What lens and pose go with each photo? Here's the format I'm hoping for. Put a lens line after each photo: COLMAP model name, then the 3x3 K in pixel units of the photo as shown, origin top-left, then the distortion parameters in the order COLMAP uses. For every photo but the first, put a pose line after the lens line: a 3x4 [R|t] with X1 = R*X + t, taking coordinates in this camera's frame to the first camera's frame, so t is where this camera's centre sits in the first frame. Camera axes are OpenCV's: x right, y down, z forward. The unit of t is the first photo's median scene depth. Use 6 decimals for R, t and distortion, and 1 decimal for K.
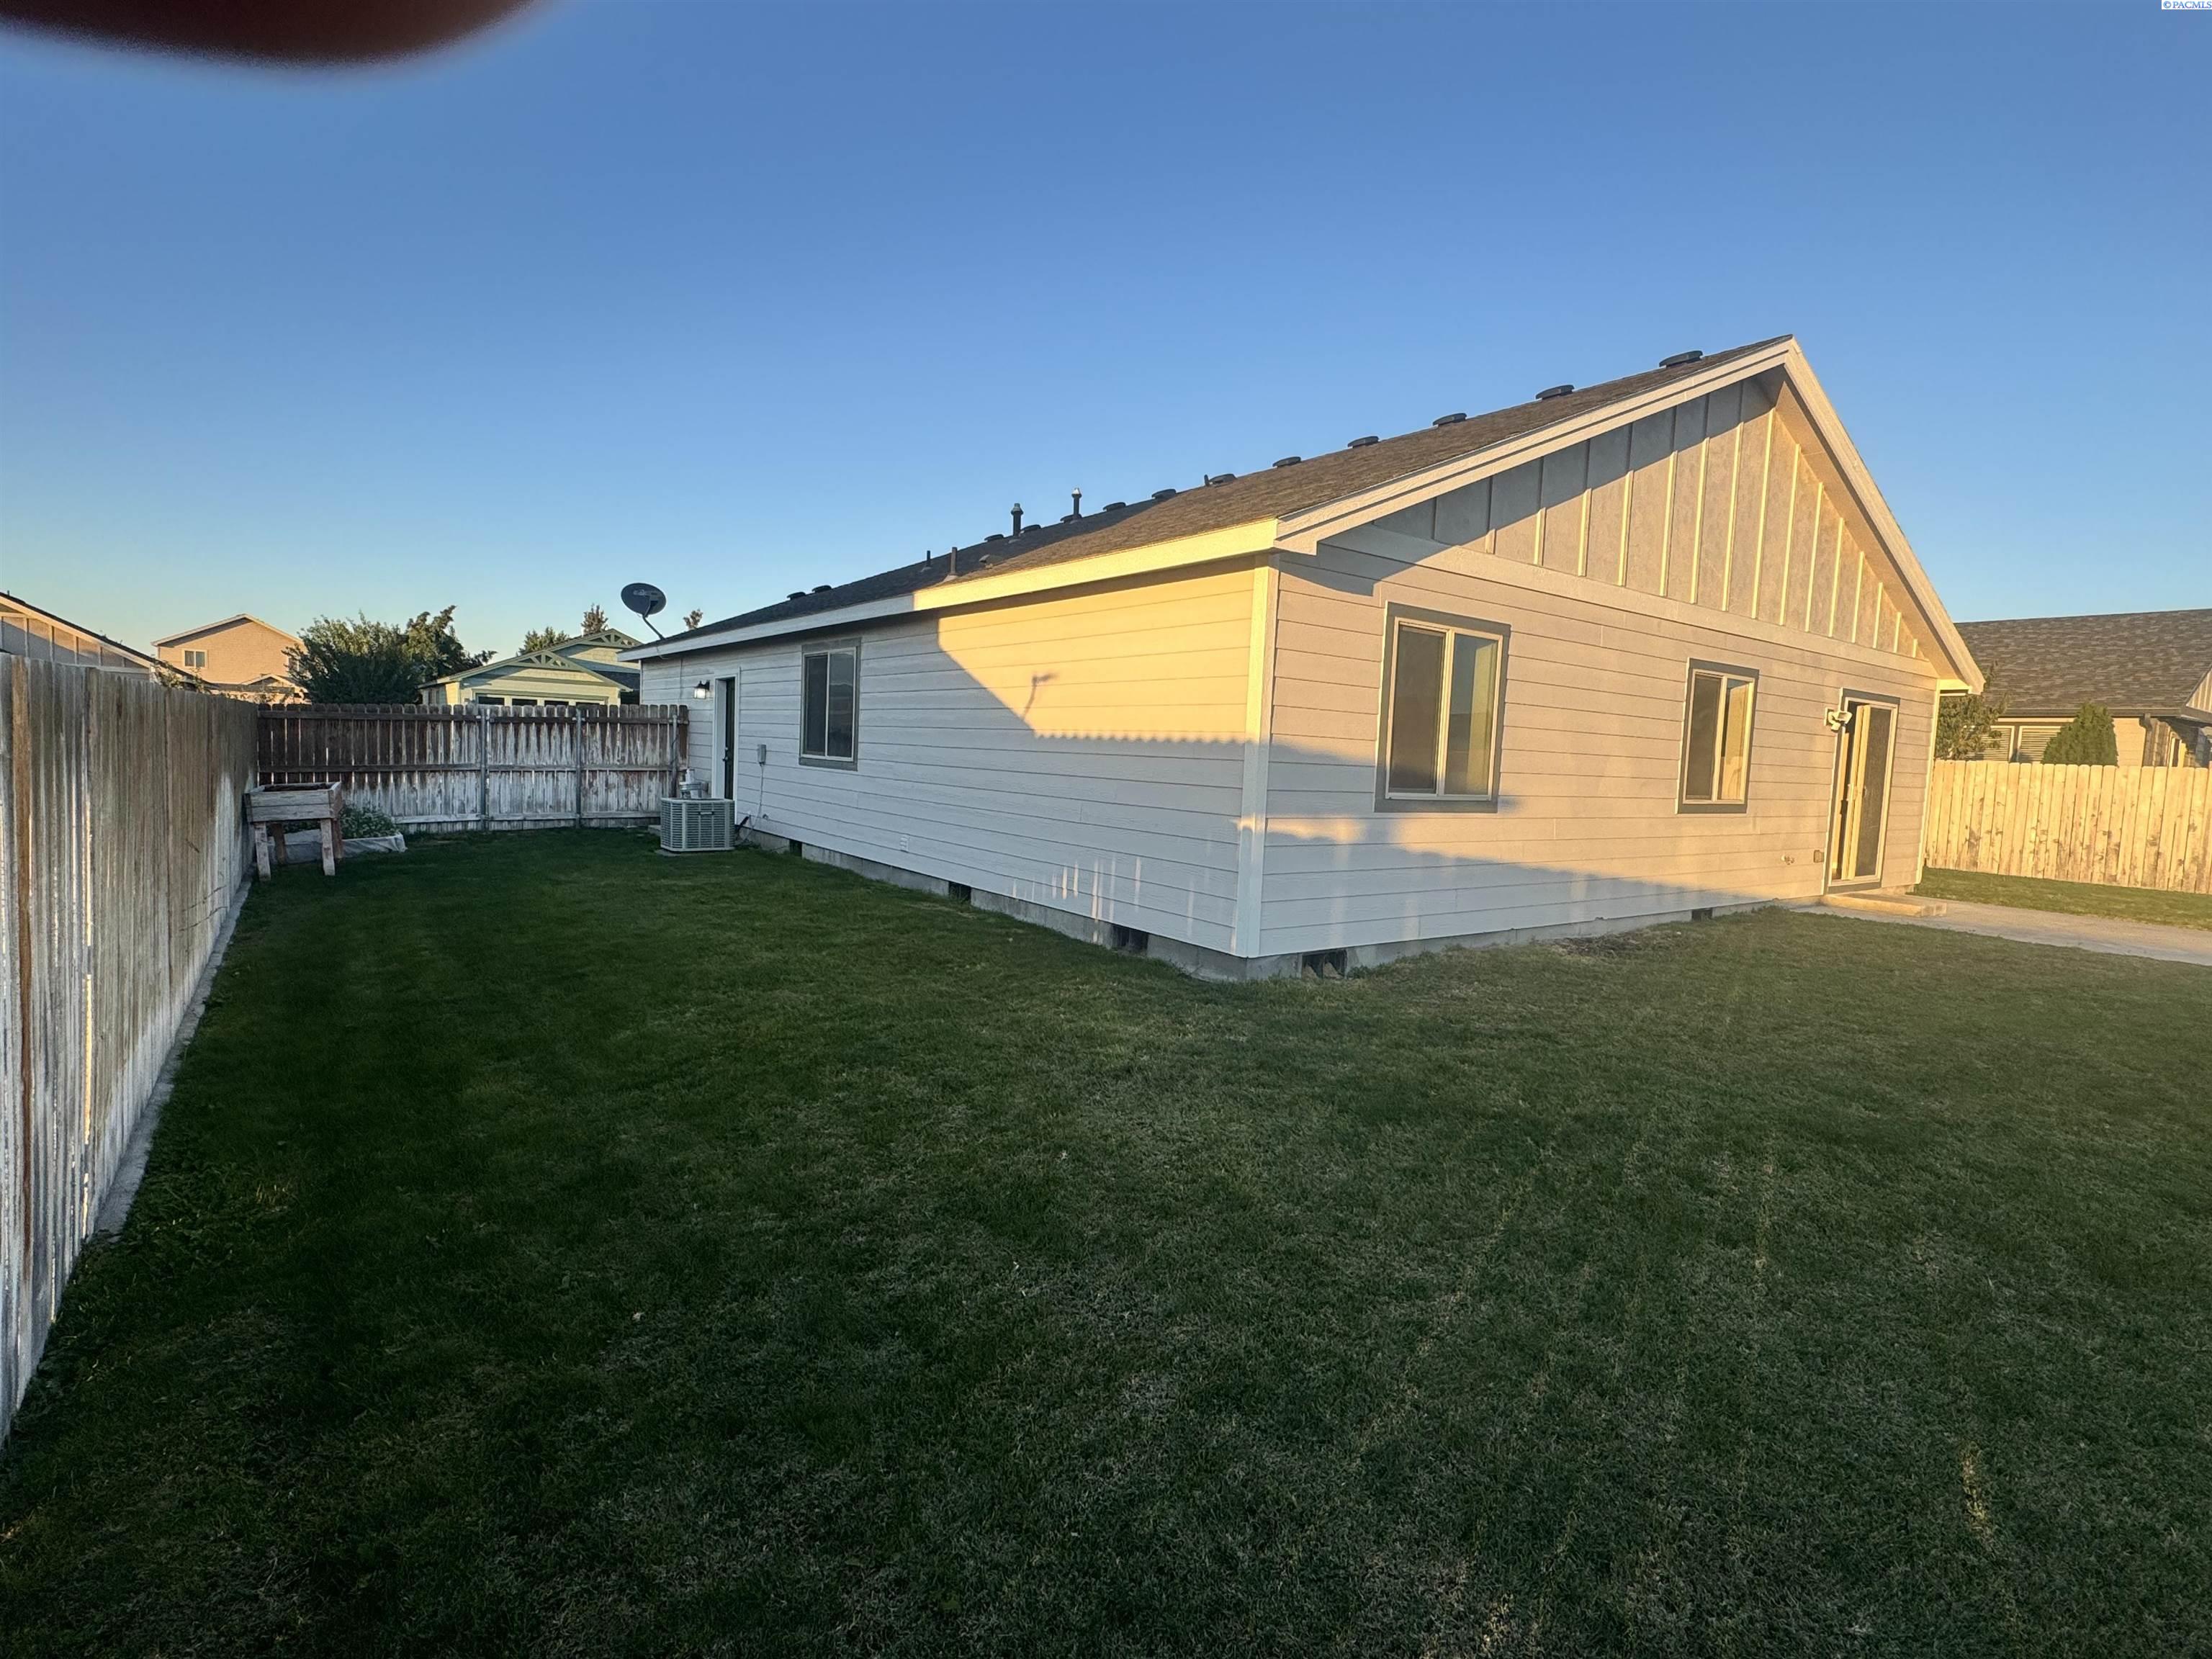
lens RADIAL K [[1086.0, 0, 1106.0], [0, 1086.0, 829.5], [0, 0, 1]] dist [0.010200, 0.000271]
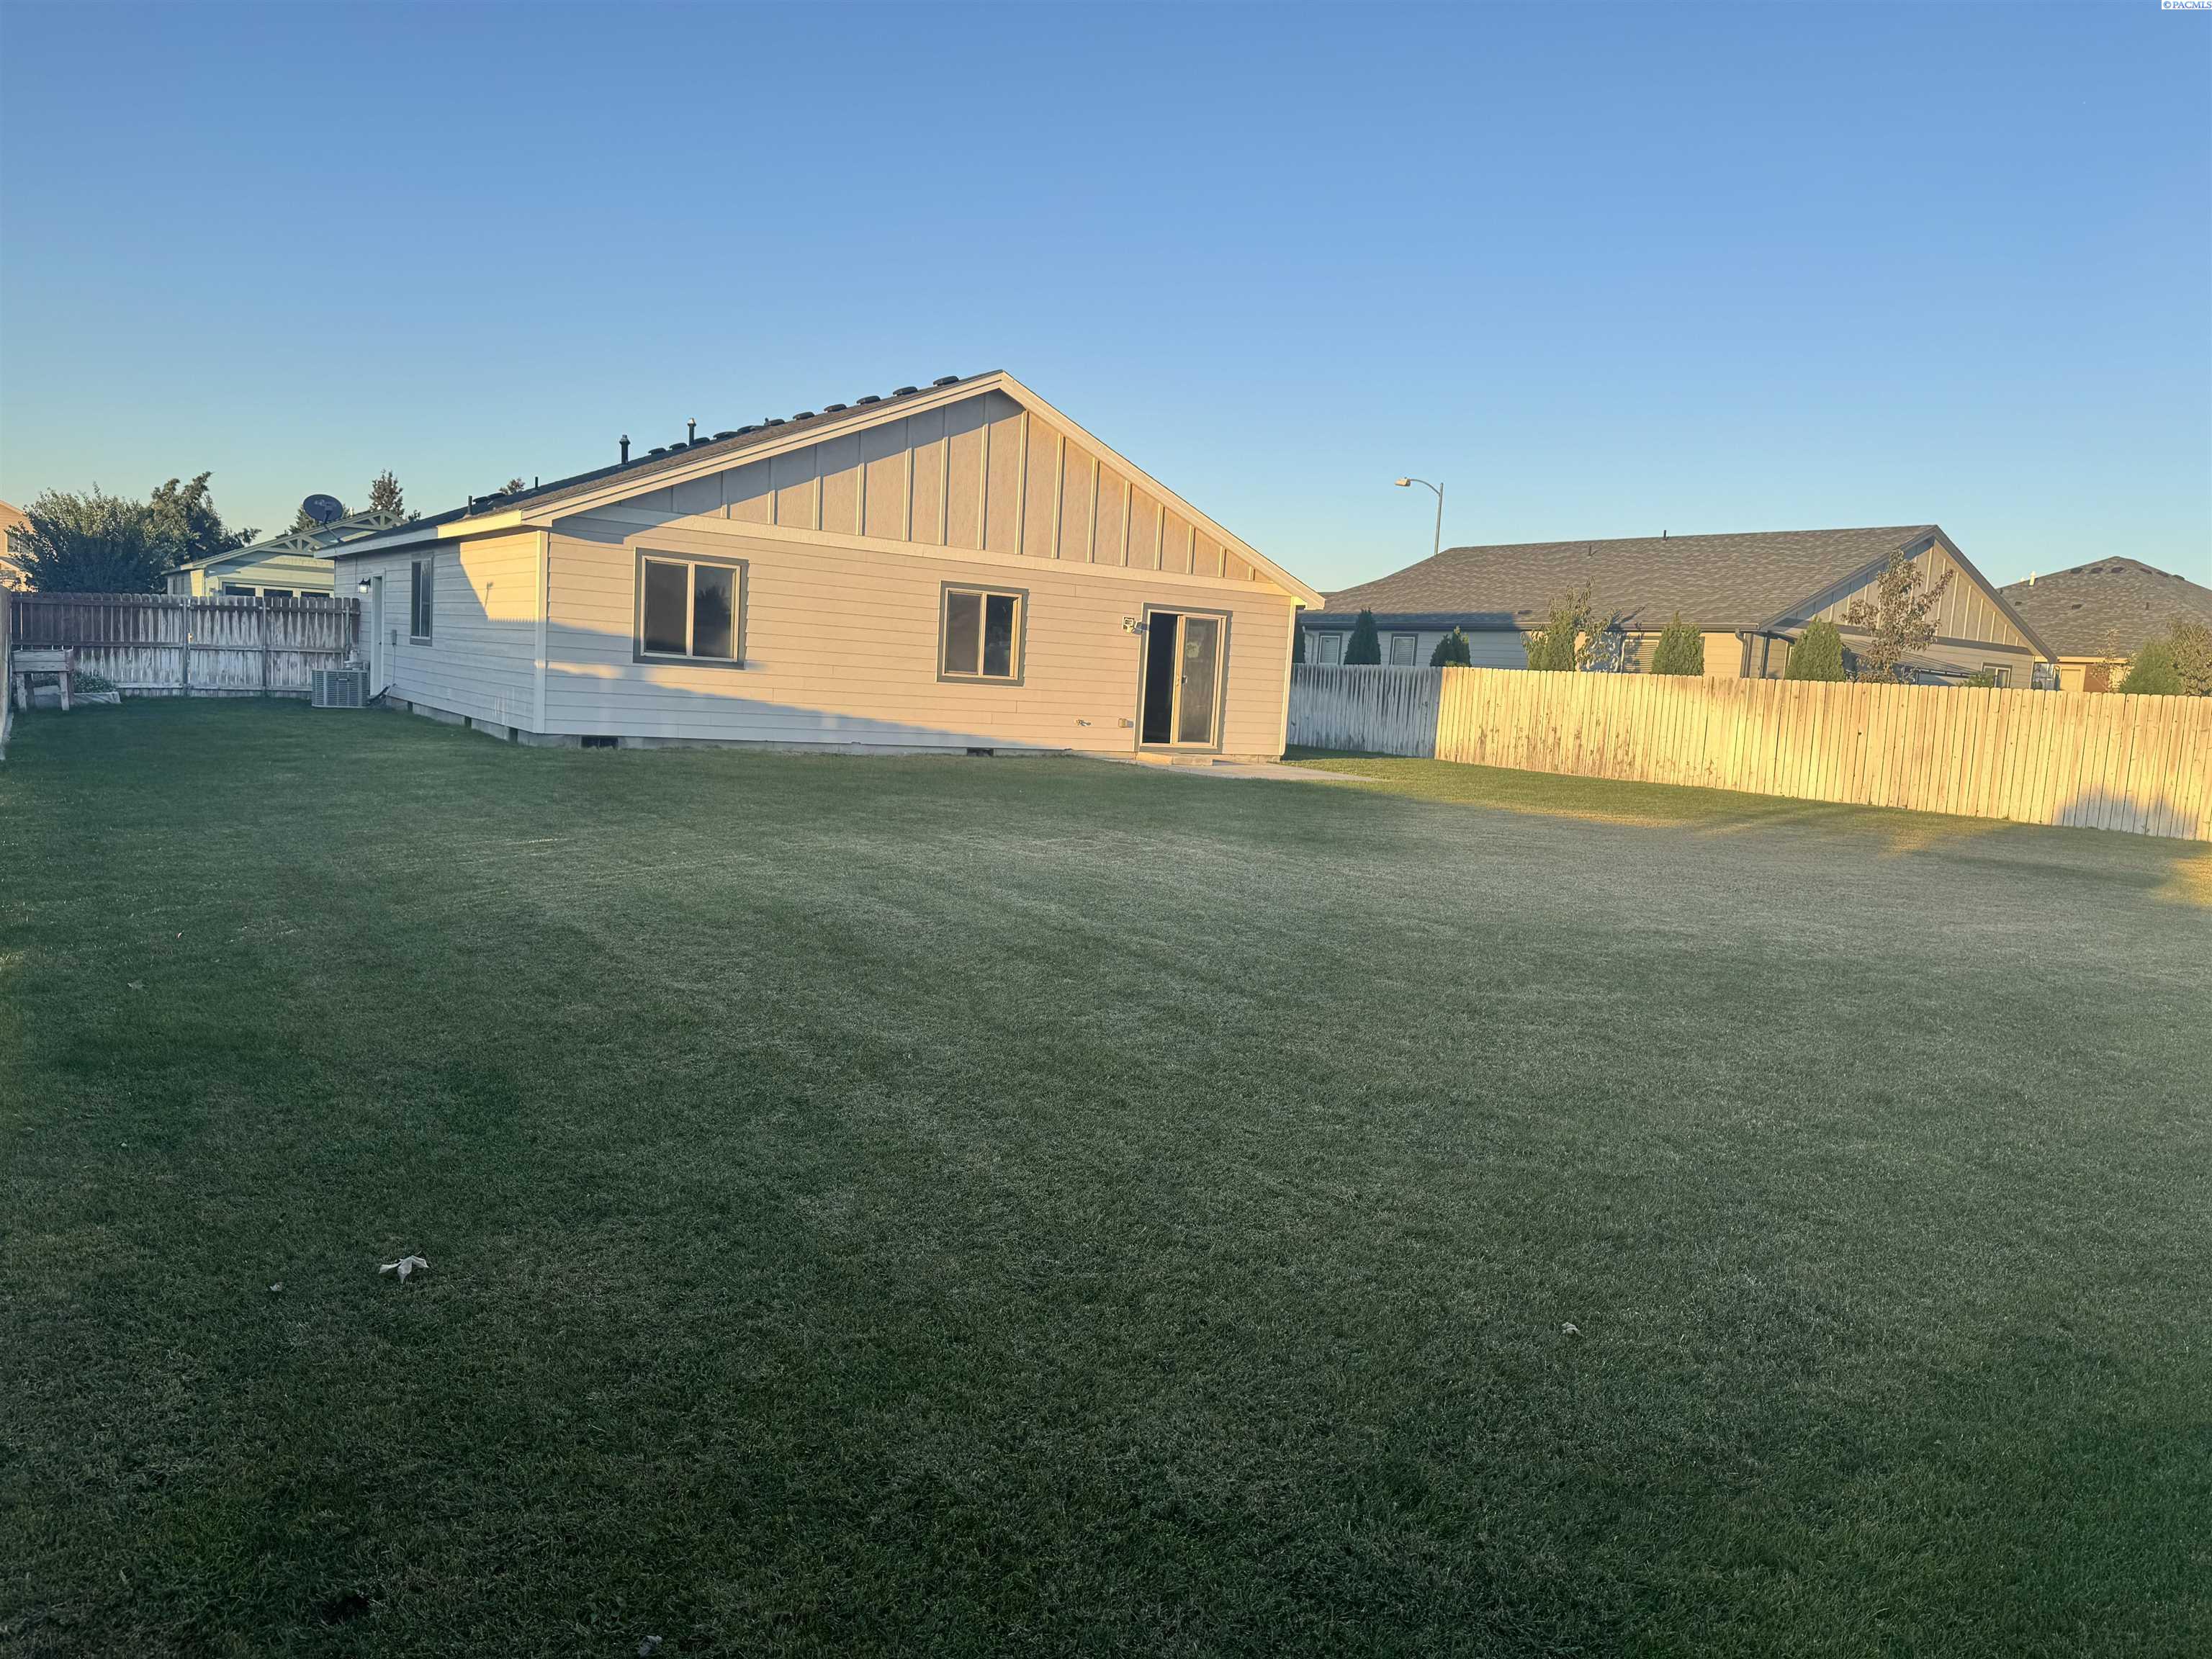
lens RADIAL K [[1548.9, 0, 1106.3], [0, 1548.9, 857.5], [0, 0, 1]] dist [0.103941, -0.118935]
pose [[0.999198, 0.020842, -0.034186, 0.546767], [-0.019404, 0.998934, 0.041885, 0.088745], [0.035022, -0.041188, 0.998537, -0.777316]]
